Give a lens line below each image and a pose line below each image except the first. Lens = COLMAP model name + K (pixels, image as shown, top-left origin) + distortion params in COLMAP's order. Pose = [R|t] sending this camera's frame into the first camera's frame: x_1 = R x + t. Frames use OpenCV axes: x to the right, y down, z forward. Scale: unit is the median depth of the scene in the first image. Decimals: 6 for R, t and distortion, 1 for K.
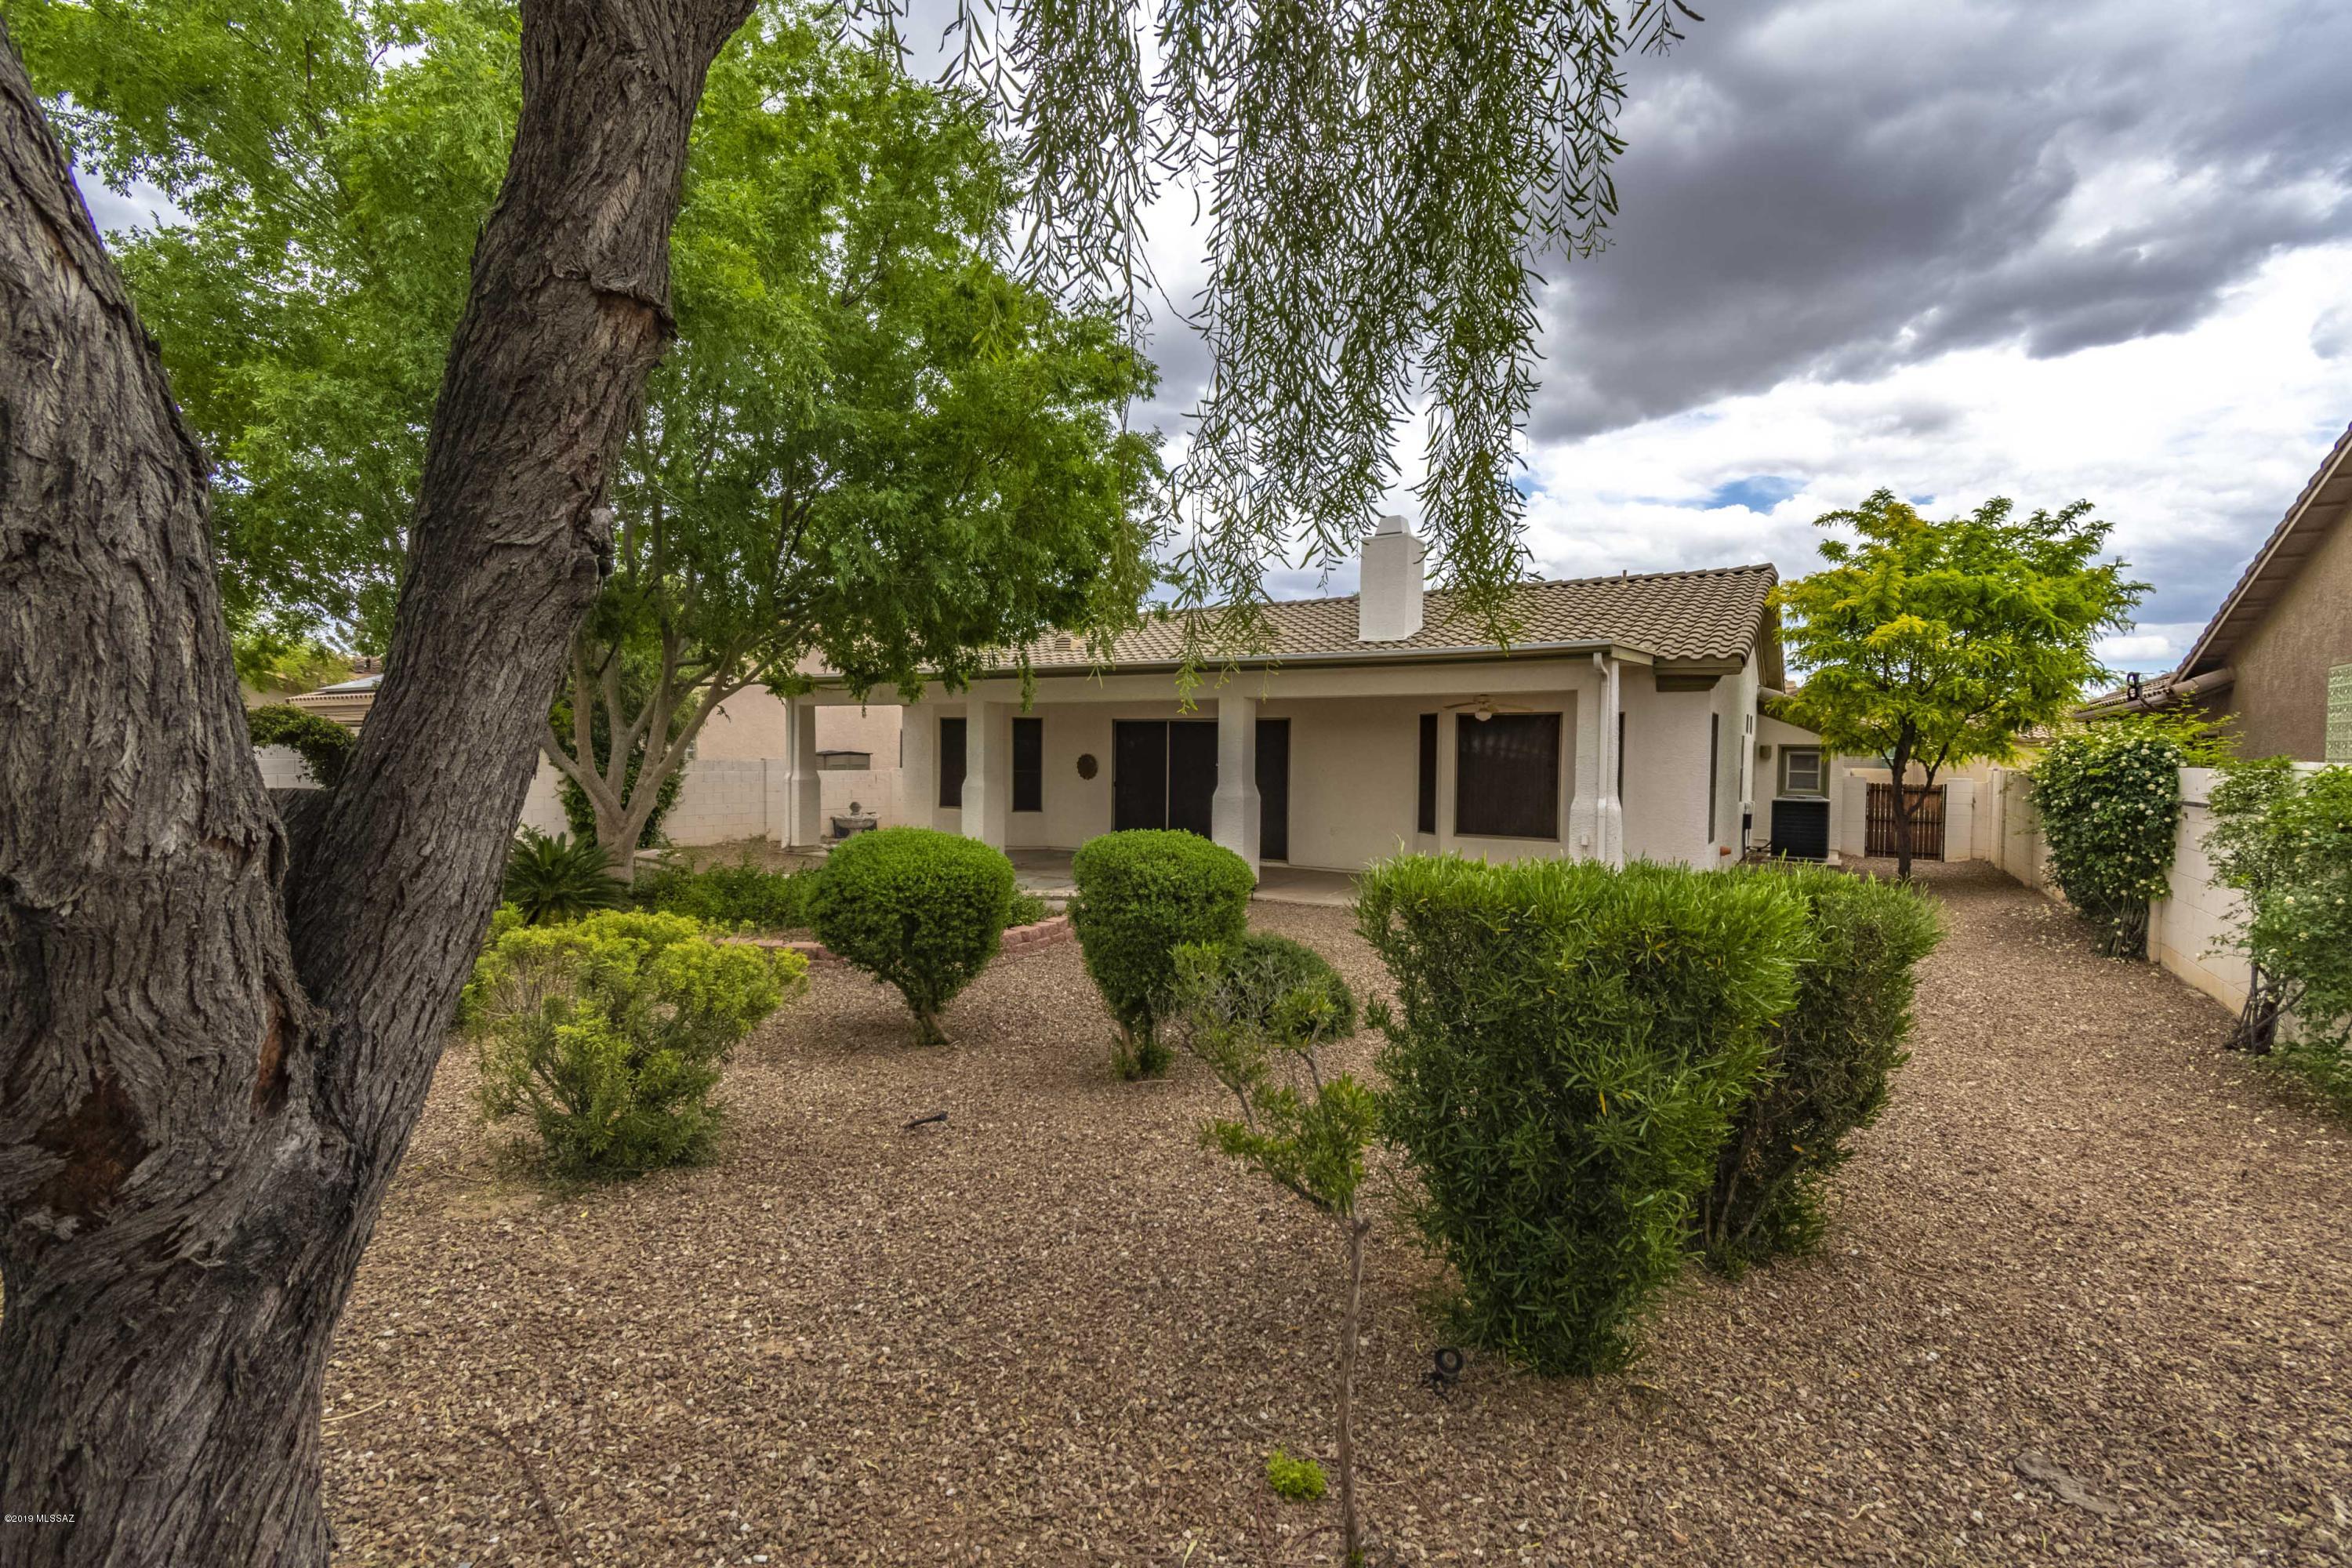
lens RADIAL K [[1032.8, 0, 1170.5], [0, 1032.8, 776.6], [0, 0, 1]] dist [0.021881, -0.007770]
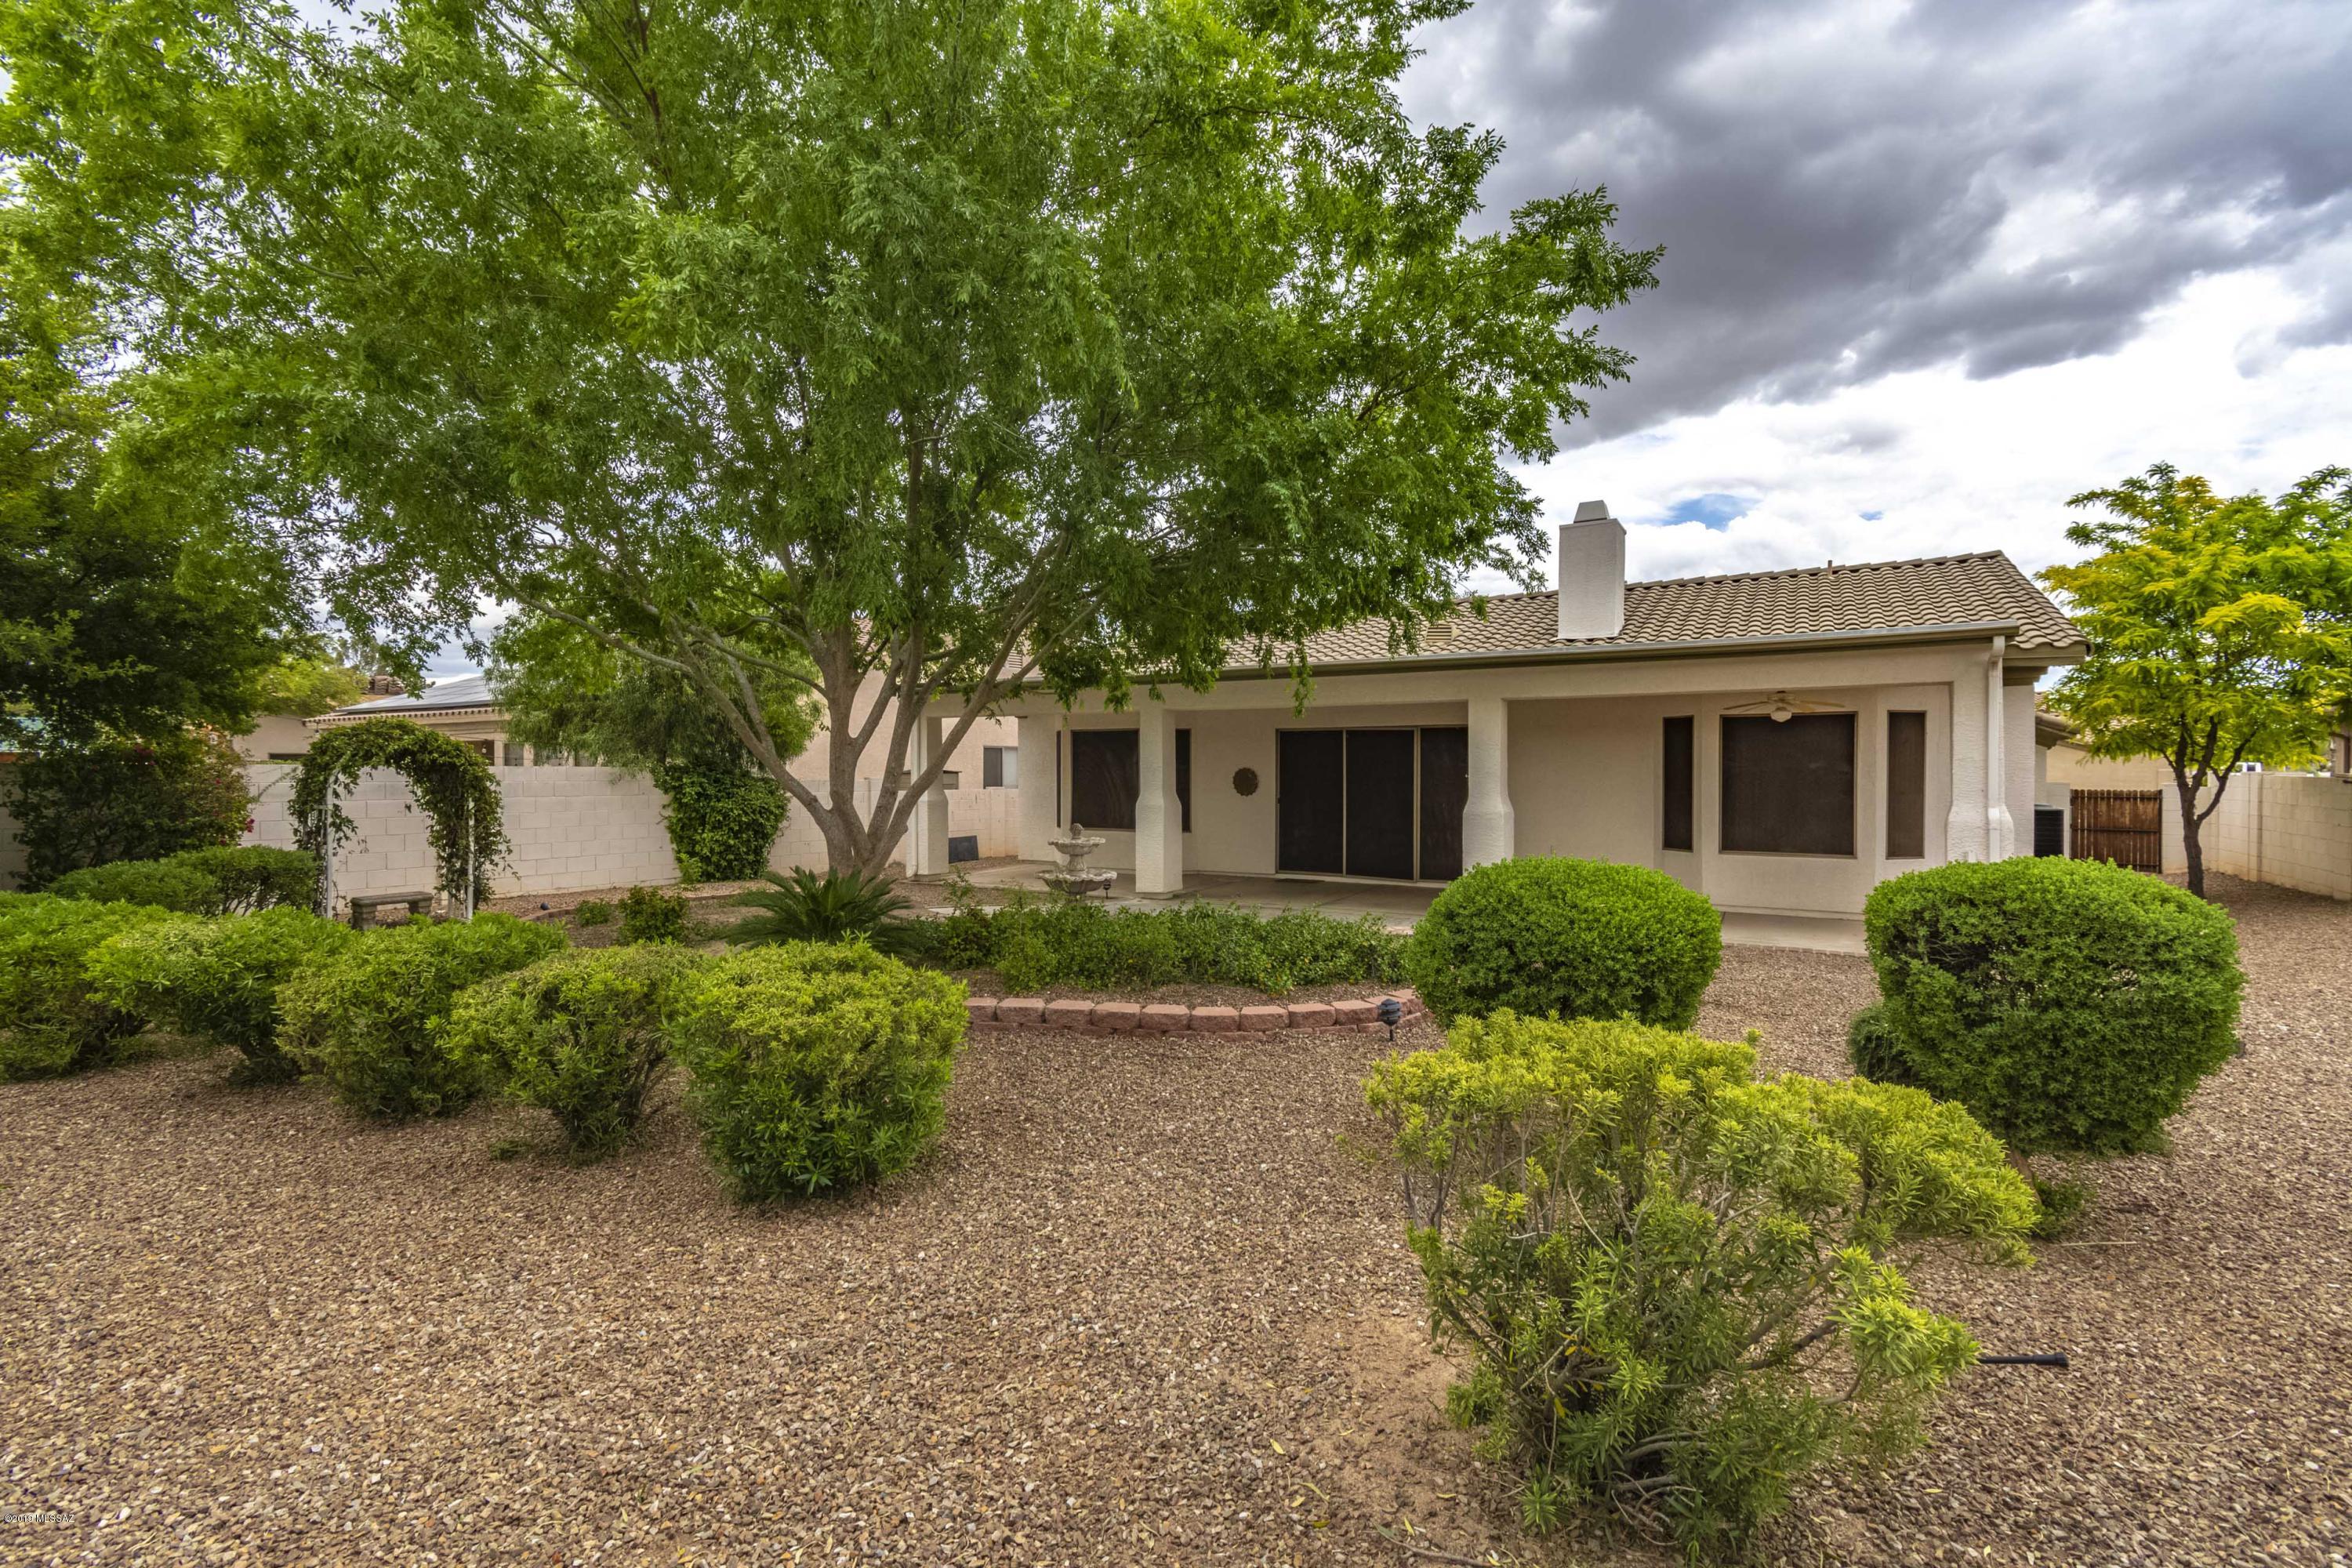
lens RADIAL K [[1032.8, 0, 1175.0], [0, 1032.8, 771.2], [0, 0, 1]] dist [0.021881, -0.007770]
pose [[0.999376, -0.012700, 0.032946, -0.206558], [0.013433, 0.999665, -0.022134, 0.001042], [-0.032654, 0.022563, 0.999212, 0.119020]]
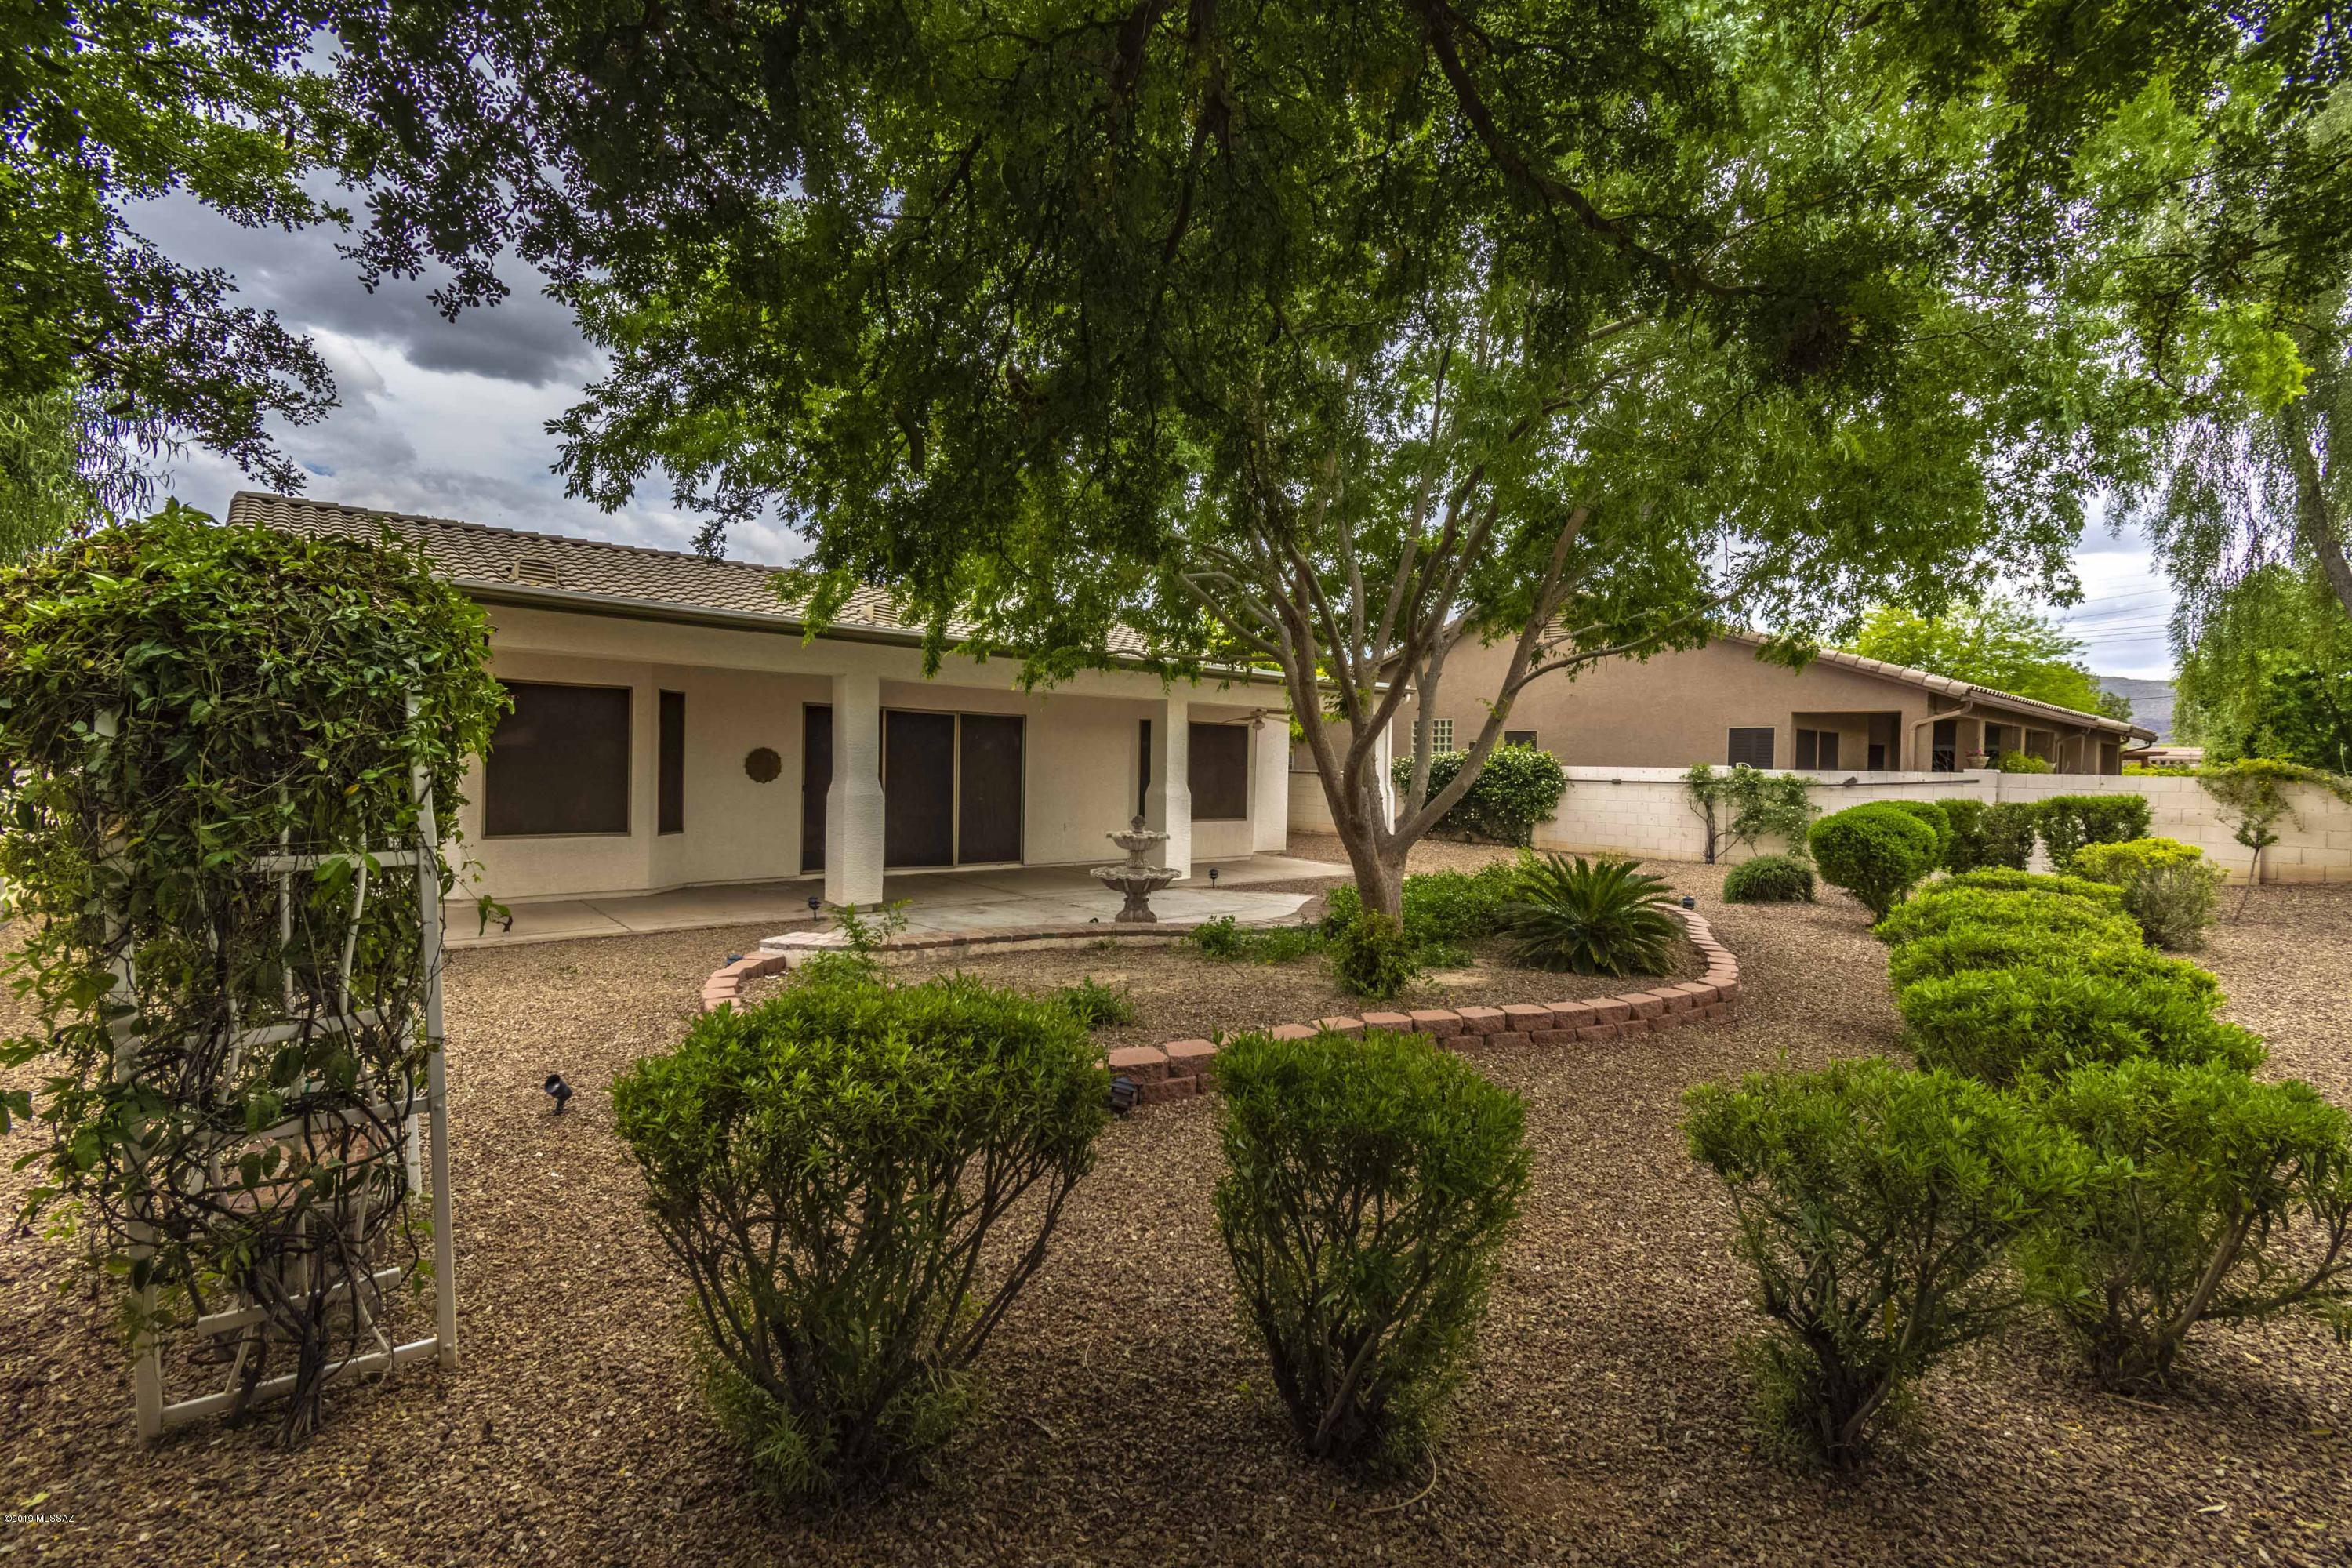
lens RADIAL K [[1032.8, 0, 1219.7], [0, 1032.8, 780.1], [0, 0, 1]] dist [0.021881, -0.007770]
pose [[0.227179, -0.016931, 0.973706, -0.863940], [0.001657, 0.999854, 0.016999, -0.012178], [-0.973852, -0.002248, 0.227174, 0.624222]]
